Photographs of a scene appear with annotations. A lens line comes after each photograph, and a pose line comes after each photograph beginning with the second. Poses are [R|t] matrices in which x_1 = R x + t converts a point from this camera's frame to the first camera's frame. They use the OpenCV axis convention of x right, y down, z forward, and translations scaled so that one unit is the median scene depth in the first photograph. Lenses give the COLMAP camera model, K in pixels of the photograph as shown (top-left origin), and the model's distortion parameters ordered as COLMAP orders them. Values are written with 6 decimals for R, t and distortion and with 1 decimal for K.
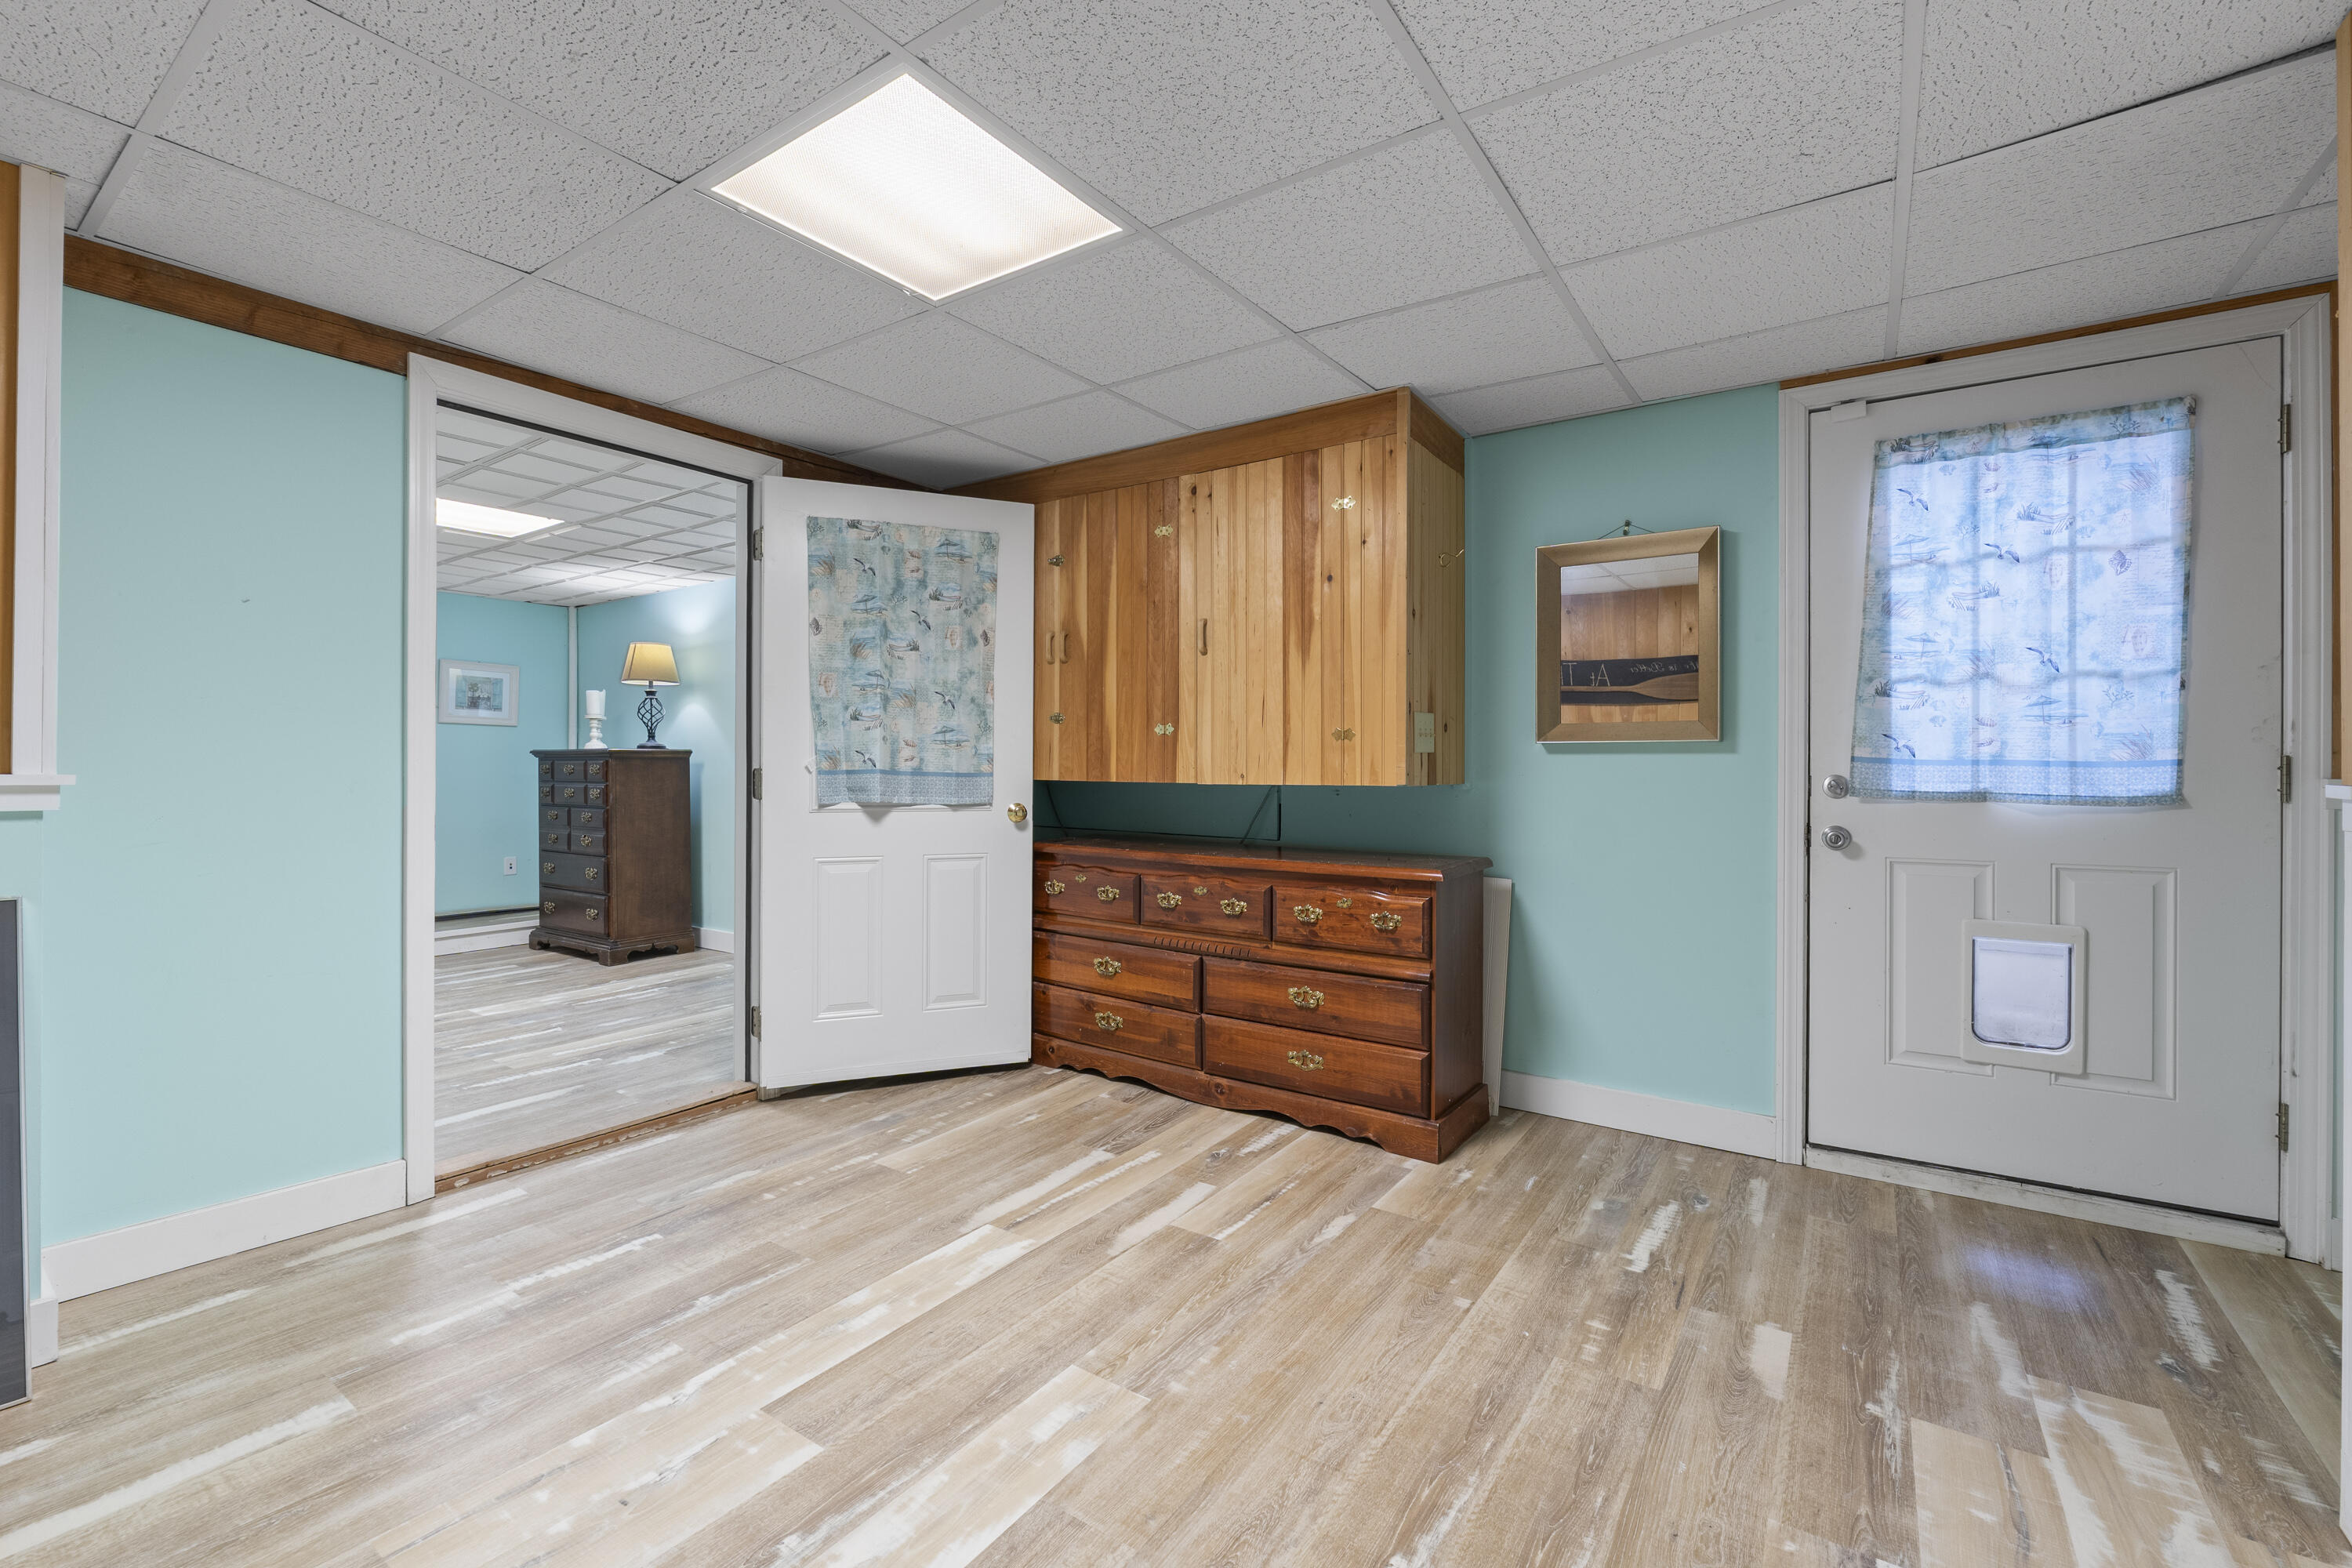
lens RADIAL K [[987.4, 0, 1155.6], [0, 987.4, 771.6], [0, 0, 1]] dist [-0.004850, -0.001003]
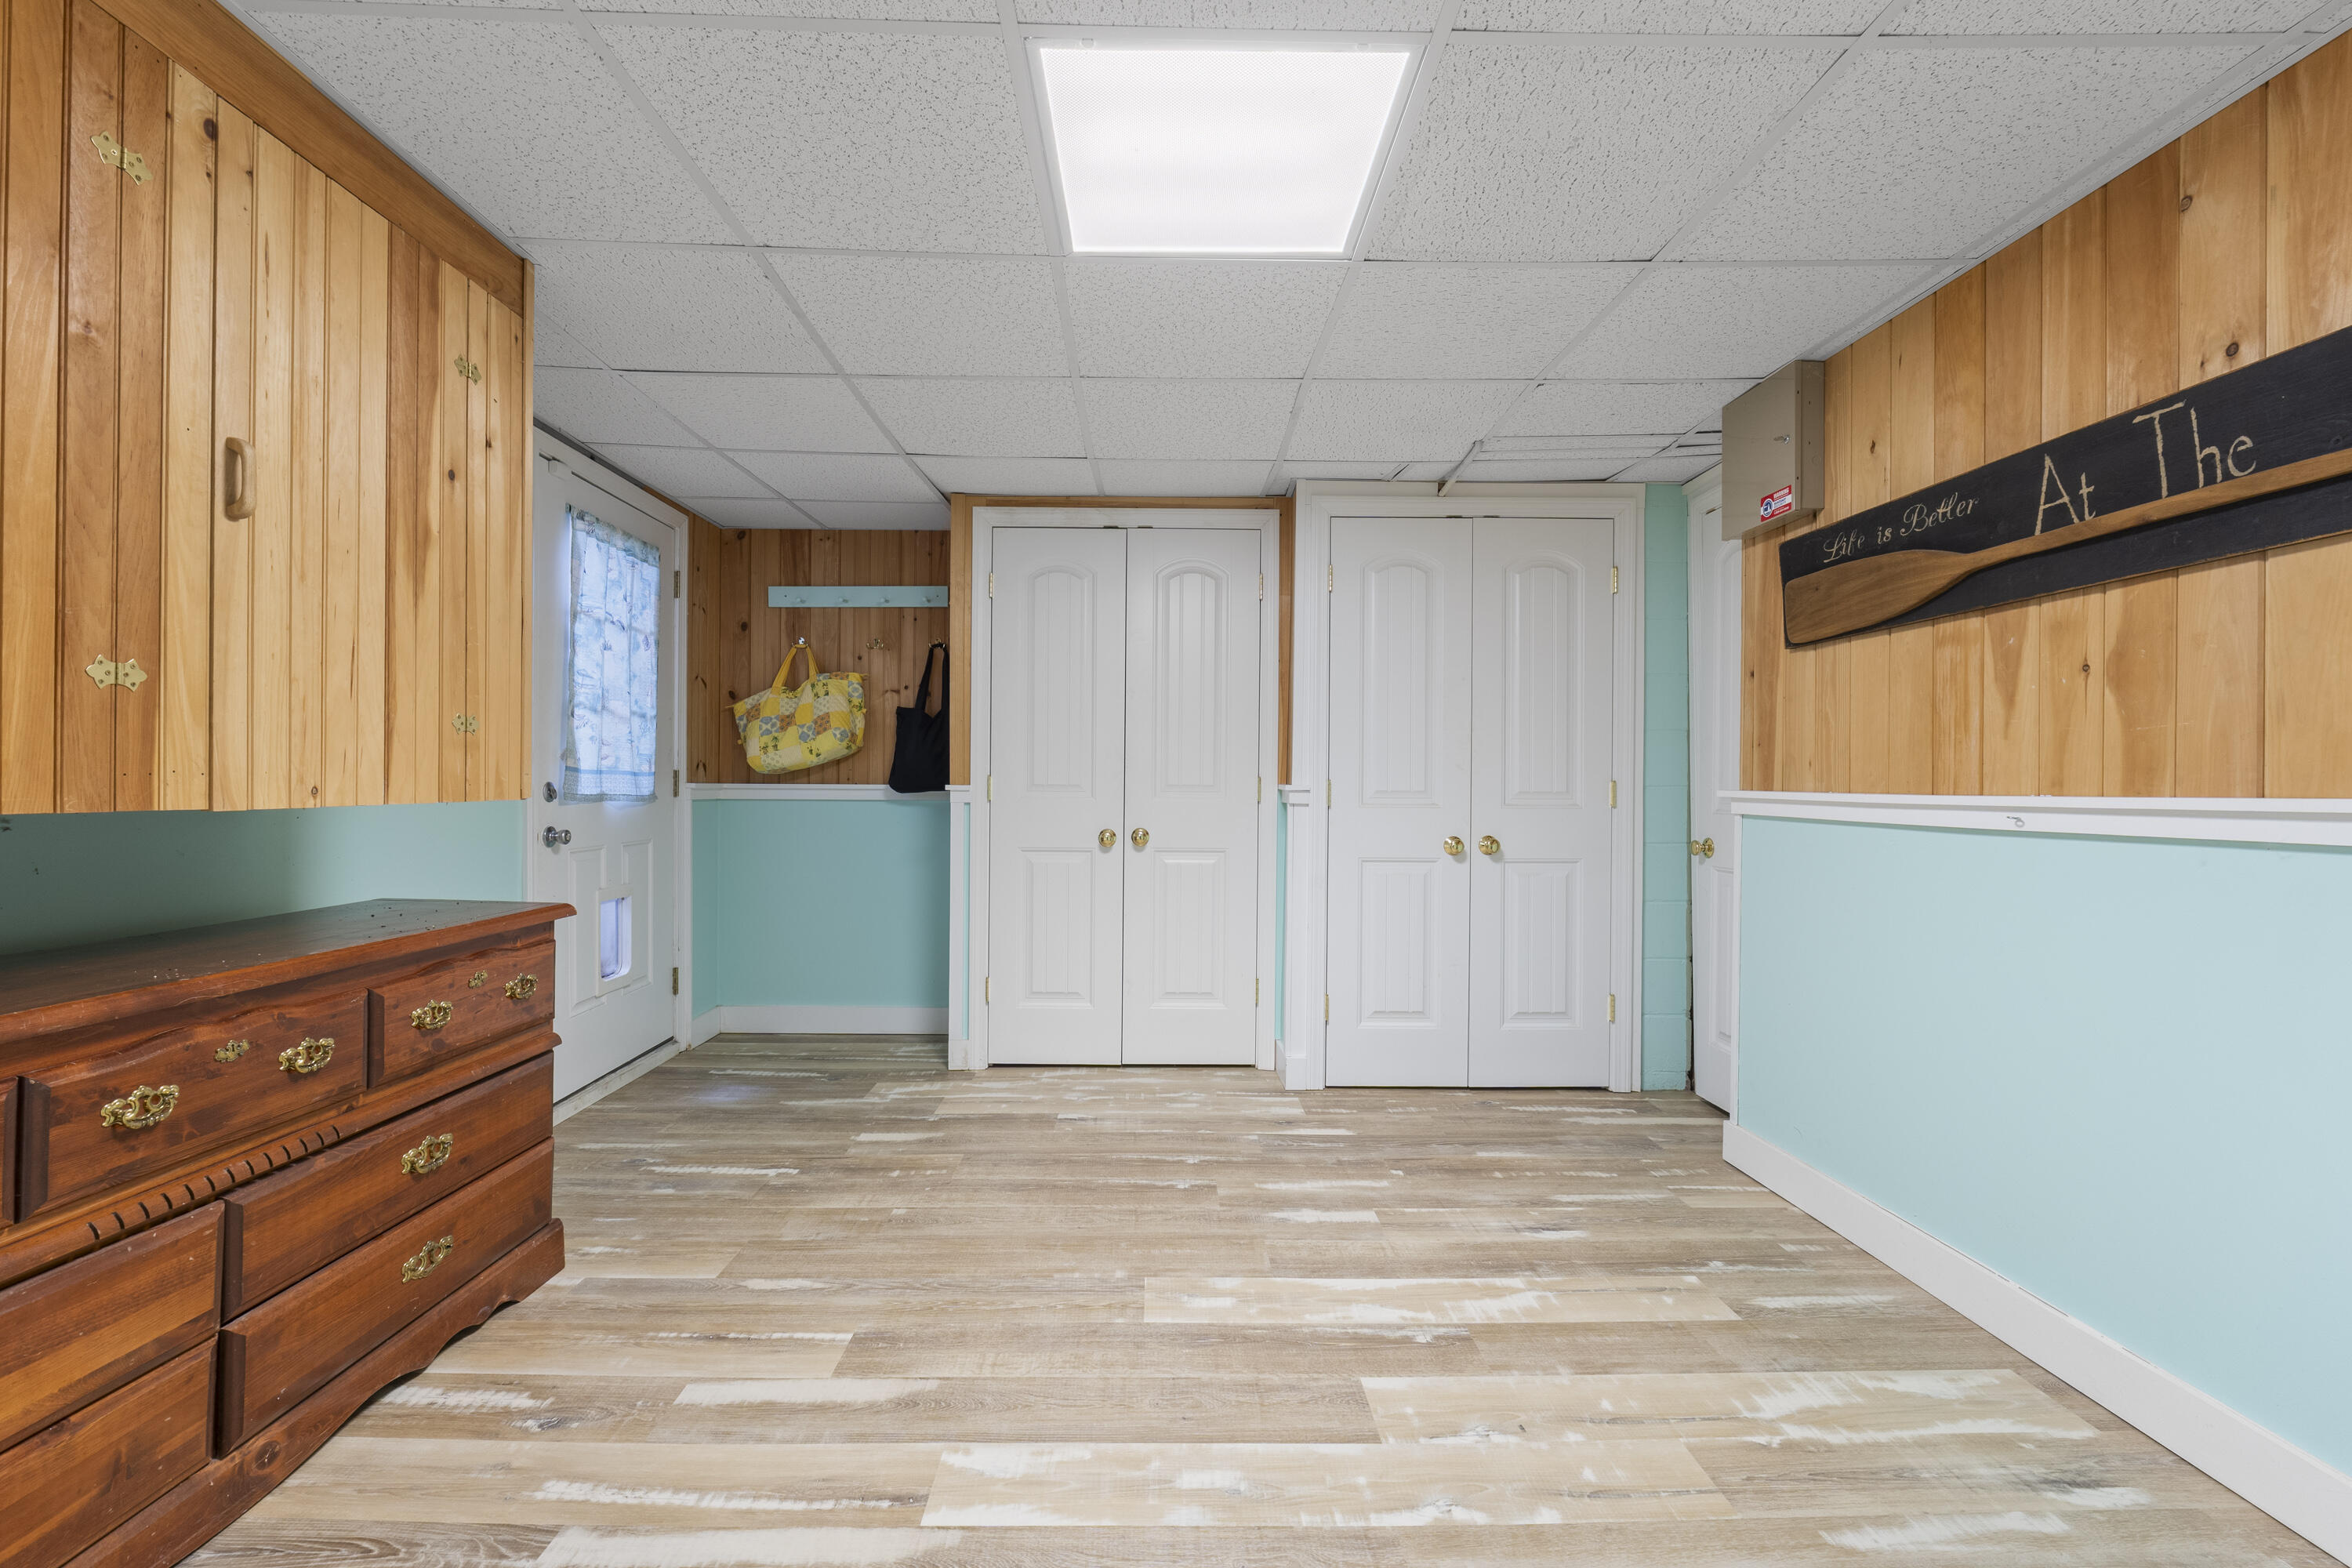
lens RADIAL K [[987.4, 0, 1170.1], [0, 987.4, 782.4], [0, 0, 1]] dist [-0.004850, -0.001003]
pose [[-0.587194, -0.007142, 0.809414, -0.716711], [-0.006111, 0.999972, 0.004391, -0.005454], [-0.809423, -0.002368, -0.587222, 1.175957]]
